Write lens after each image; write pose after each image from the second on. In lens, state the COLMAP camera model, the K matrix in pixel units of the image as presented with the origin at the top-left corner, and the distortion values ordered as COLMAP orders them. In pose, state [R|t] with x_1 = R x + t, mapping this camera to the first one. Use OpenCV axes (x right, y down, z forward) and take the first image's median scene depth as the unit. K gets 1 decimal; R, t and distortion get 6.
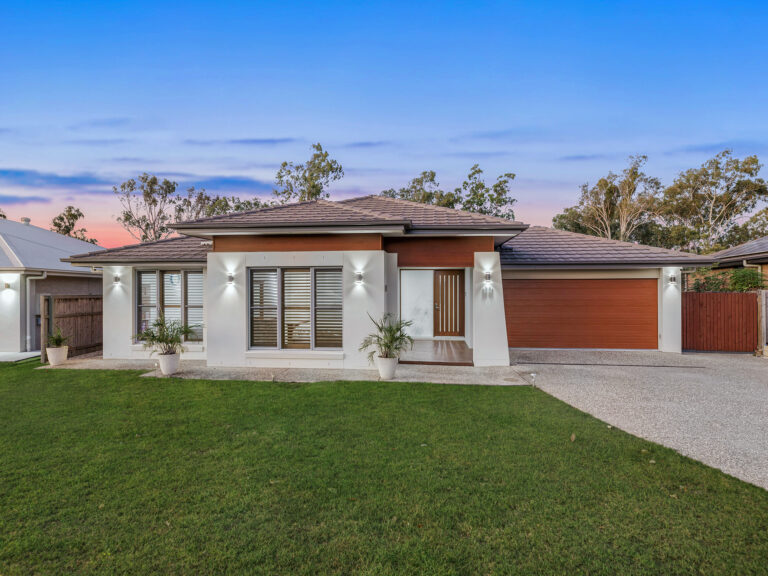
lens RADIAL K [[372.1, 0, 383.2], [0, 372.1, 287.0], [0, 0, 1]] dist [-0.006029, 0.000655]
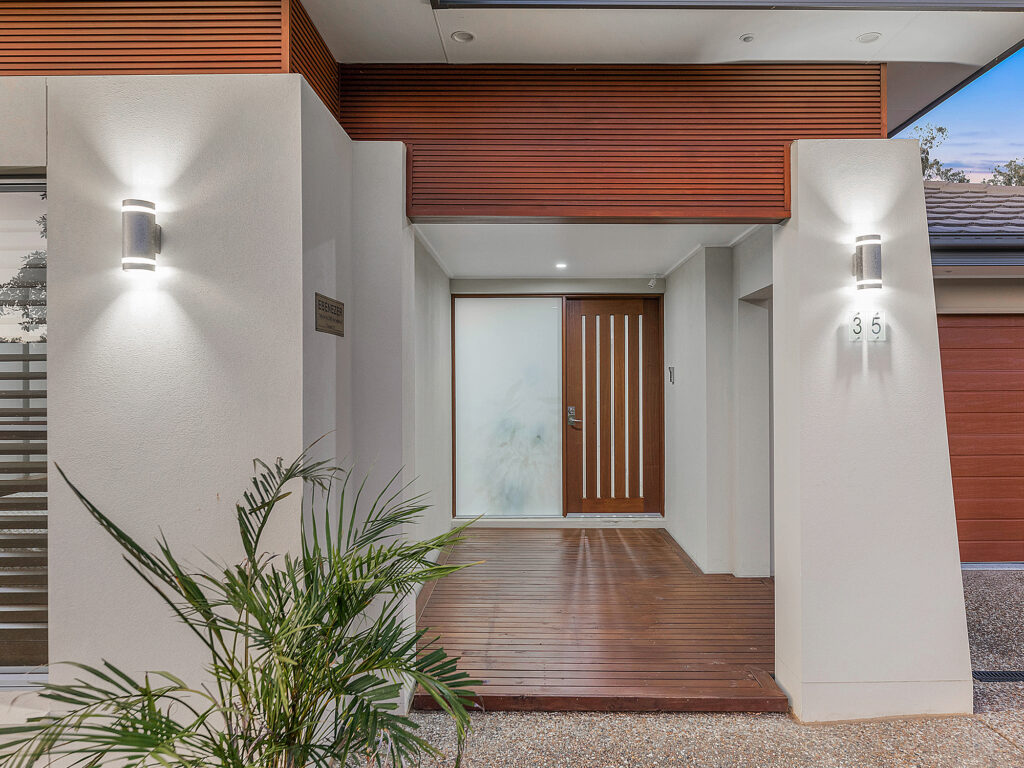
lens RADIAL K [[574.4, 0, 513.8], [0, 574.4, 384.4], [0, 0, 1]] dist [-0.002498, -0.000394]
pose [[0.995545, -0.002907, 0.094247, 0.052879], [0.003508, 0.999974, -0.006221, 0.029770], [-0.094227, 0.006524, 0.995529, 0.559550]]
